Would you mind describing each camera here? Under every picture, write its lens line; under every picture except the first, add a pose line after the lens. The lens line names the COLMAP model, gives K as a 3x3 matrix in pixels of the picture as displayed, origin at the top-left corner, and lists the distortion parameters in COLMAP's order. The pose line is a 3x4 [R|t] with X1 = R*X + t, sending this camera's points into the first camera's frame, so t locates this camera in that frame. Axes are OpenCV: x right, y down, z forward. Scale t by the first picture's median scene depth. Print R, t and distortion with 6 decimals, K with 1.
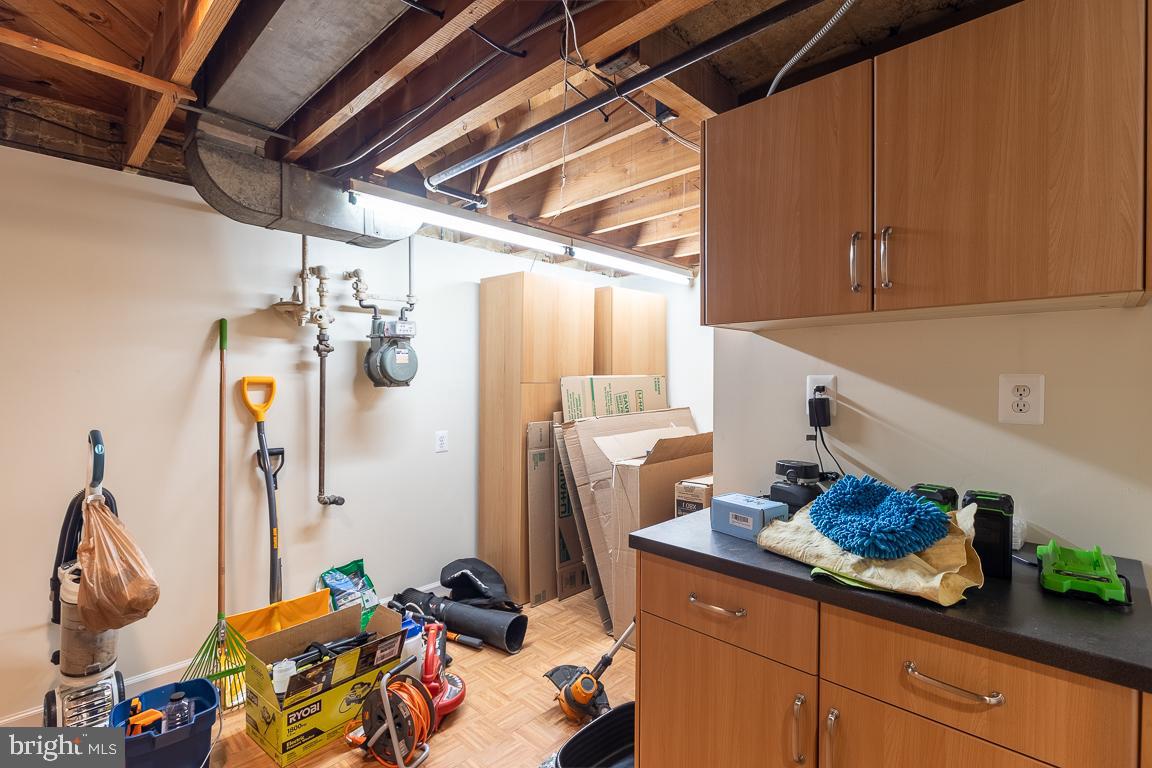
lens RADIAL K [[537.8, 0, 576.0], [0, 537.8, 384.0], [0, 0, 1]] dist [-0.002076, -0.000018]
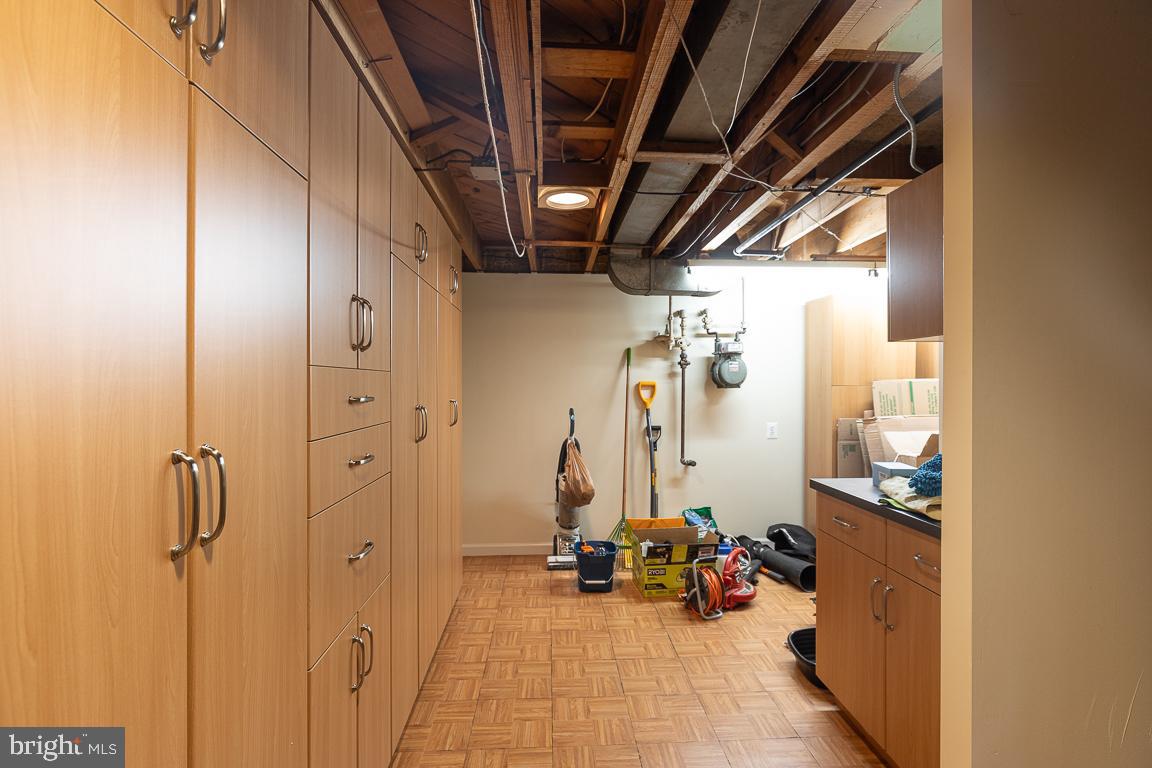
lens RADIAL K [[537.8, 0, 576.0], [0, 537.8, 384.0], [0, 0, 1]] dist [-0.002076, -0.000018]
pose [[0.727647, -0.002863, -0.685946, 0.381603], [-0.003569, 0.999962, -0.007959, 0.007509], [0.685943, 0.008240, 0.727609, -0.349229]]
